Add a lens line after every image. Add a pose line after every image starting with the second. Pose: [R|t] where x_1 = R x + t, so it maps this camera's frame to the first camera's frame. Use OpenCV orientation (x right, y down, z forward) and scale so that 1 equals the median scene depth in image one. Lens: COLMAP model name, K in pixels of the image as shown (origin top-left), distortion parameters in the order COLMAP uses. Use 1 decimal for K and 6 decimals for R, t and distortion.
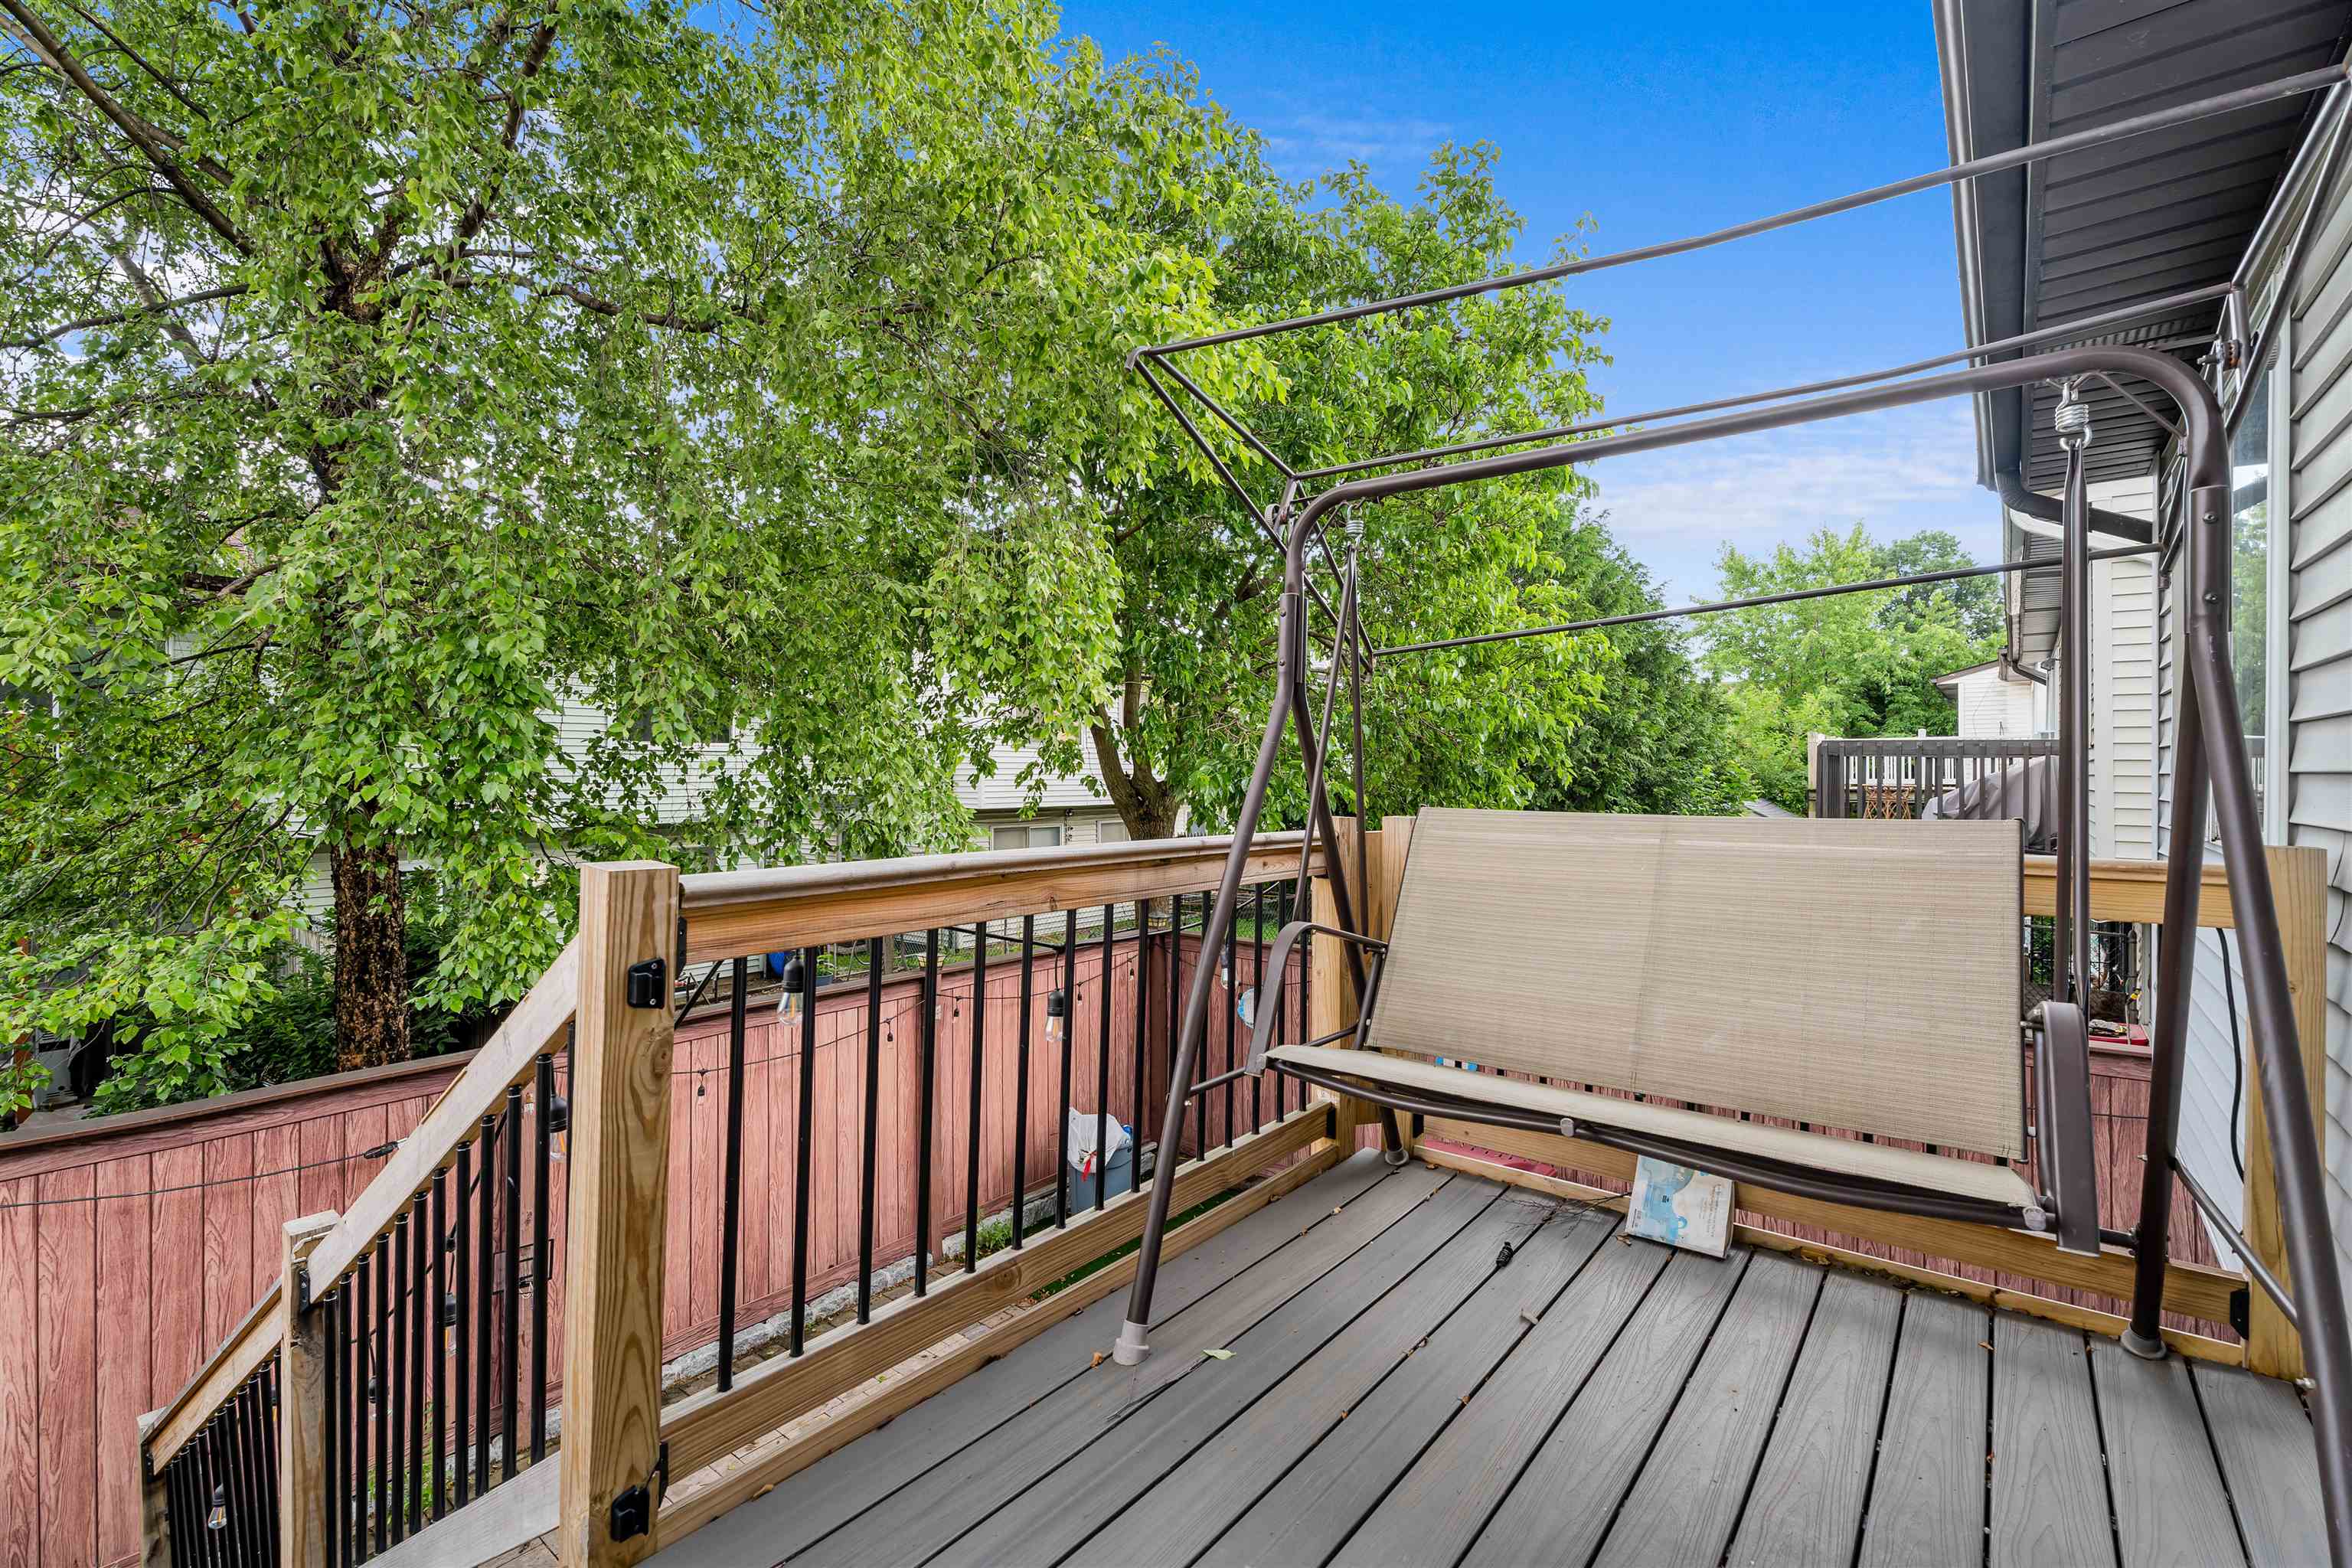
lens RADIAL K [[1046.7, 0, 1170.6], [0, 1046.7, 766.2], [0, 0, 1]] dist [-0.000136, -0.004227]
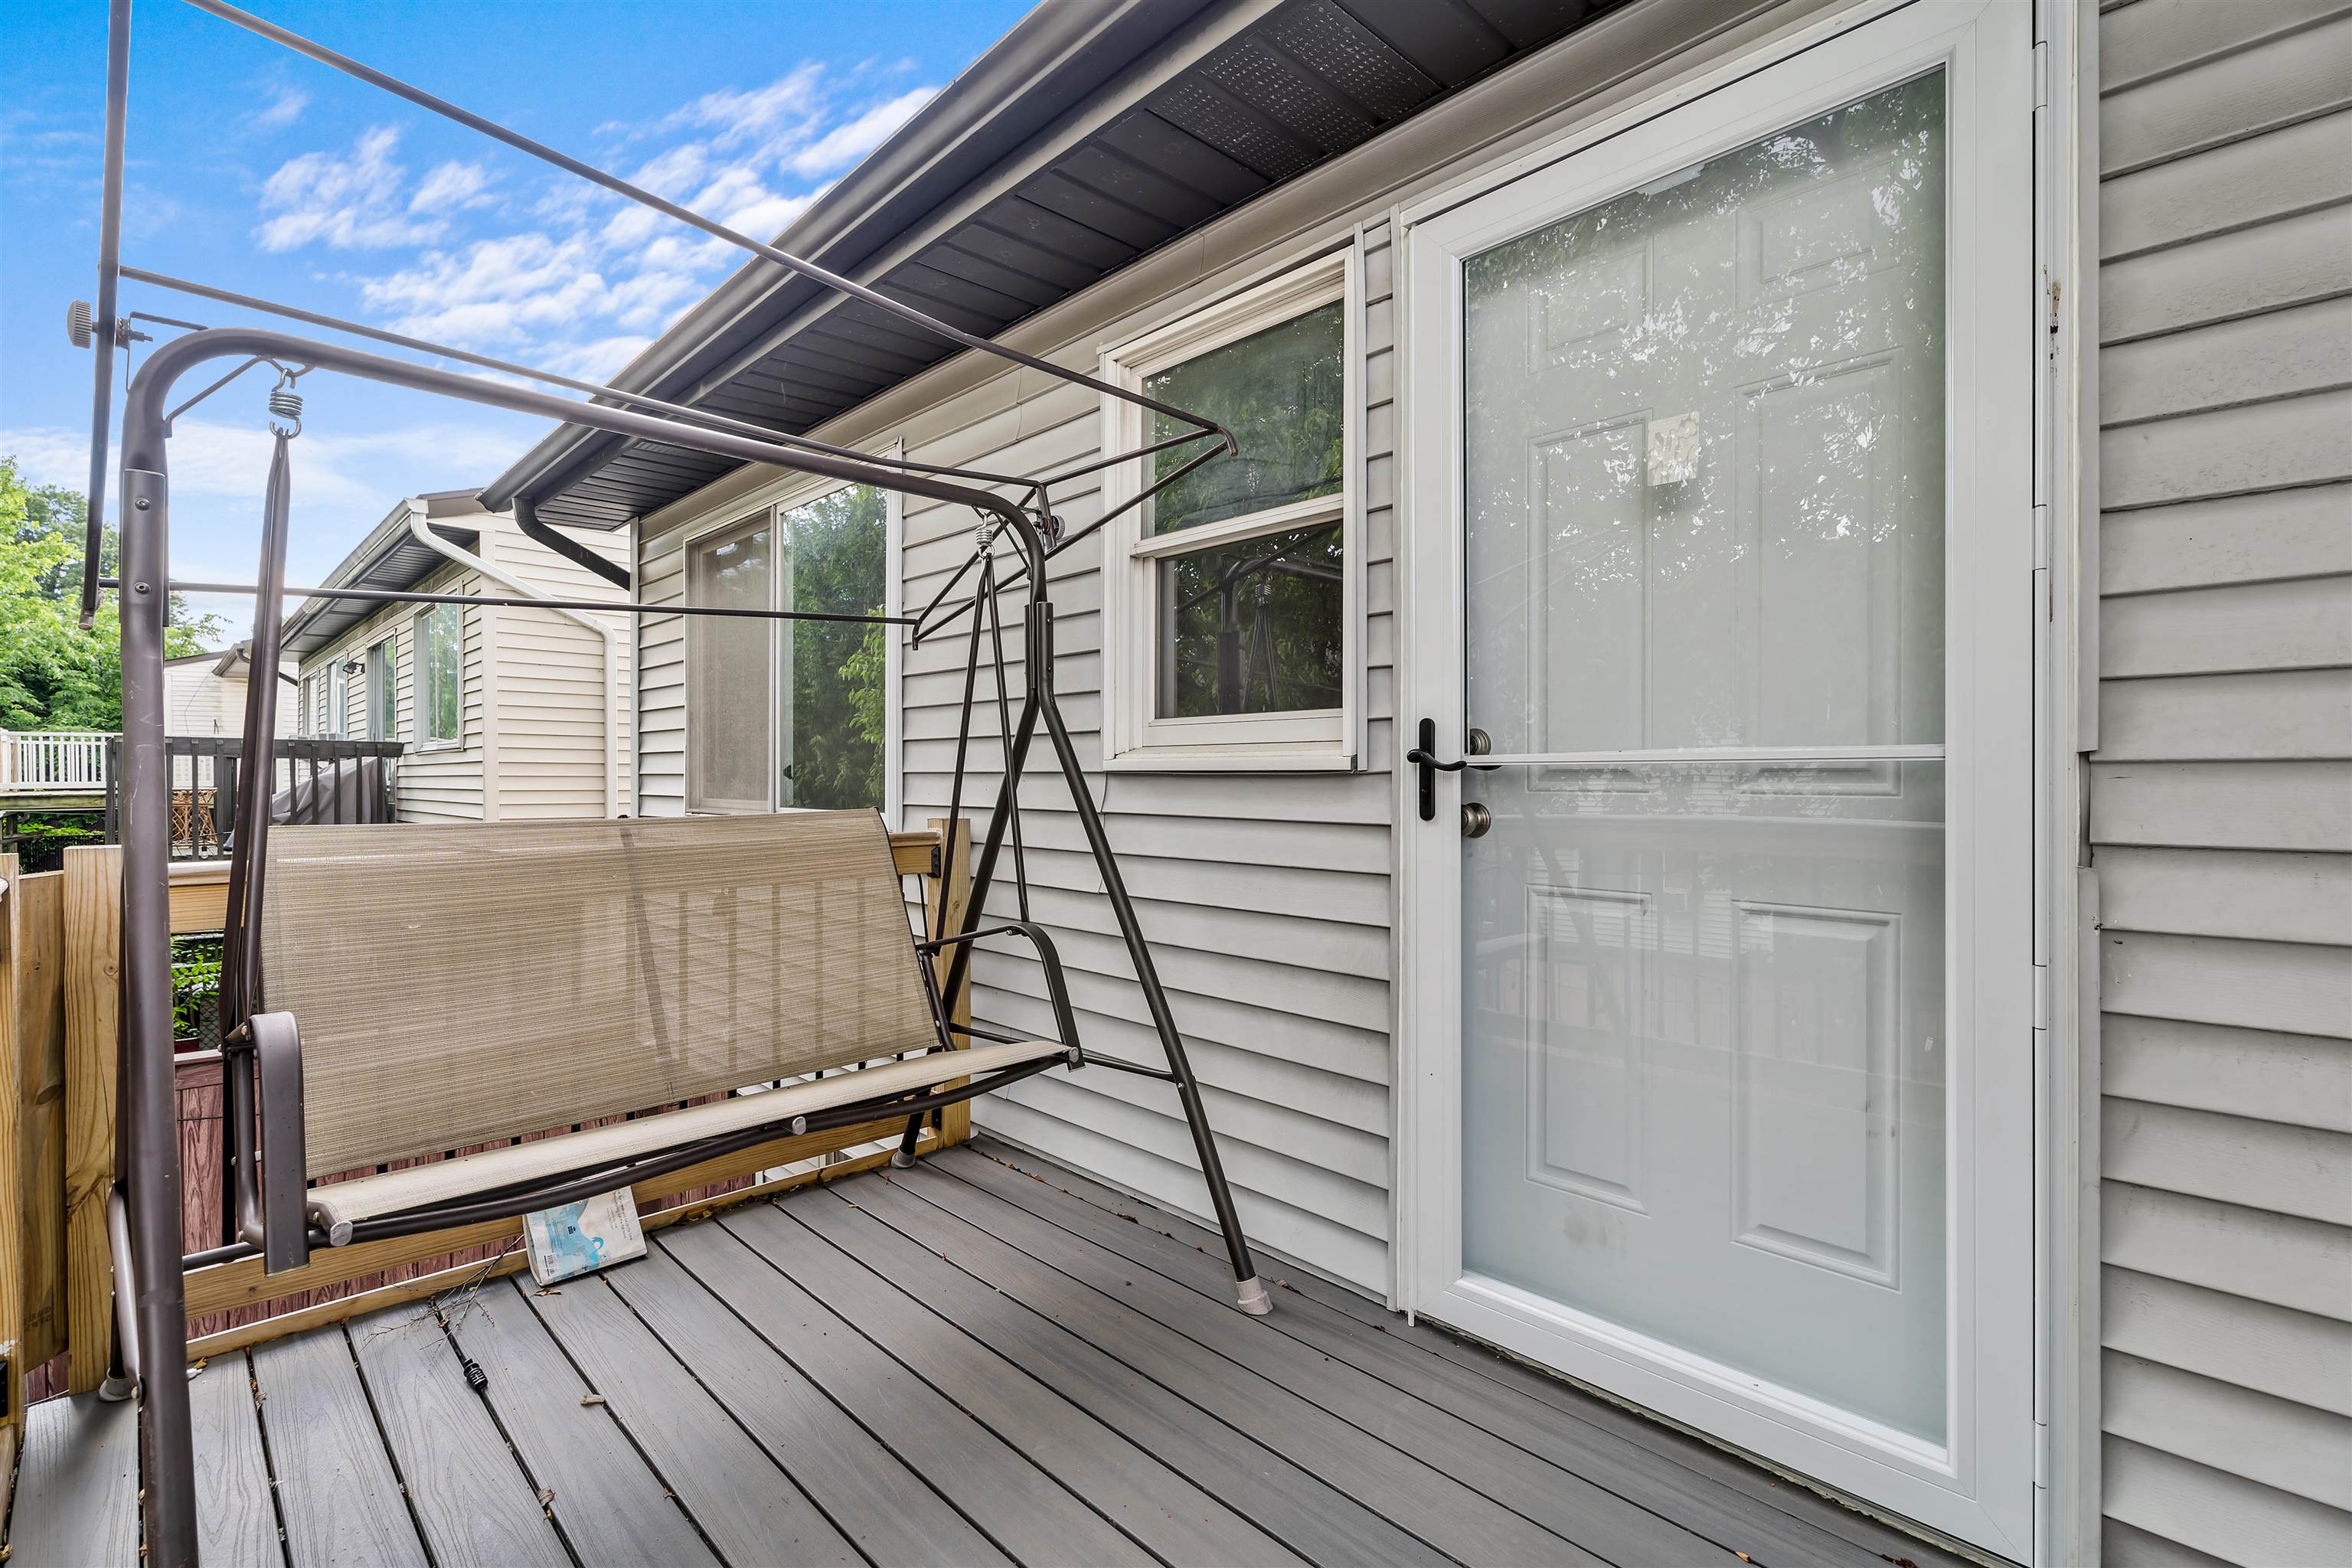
lens RADIAL K [[1082.2, 0, 1172.8], [0, 1082.2, 763.3], [0, 0, 1]] dist [0.003876, 0.000377]
pose [[0.131218, -0.000670, 0.991353, -0.272560], [0.003877, 0.999992, 0.000163, 0.001530], [-0.991346, 0.003822, 0.131220, 0.228118]]
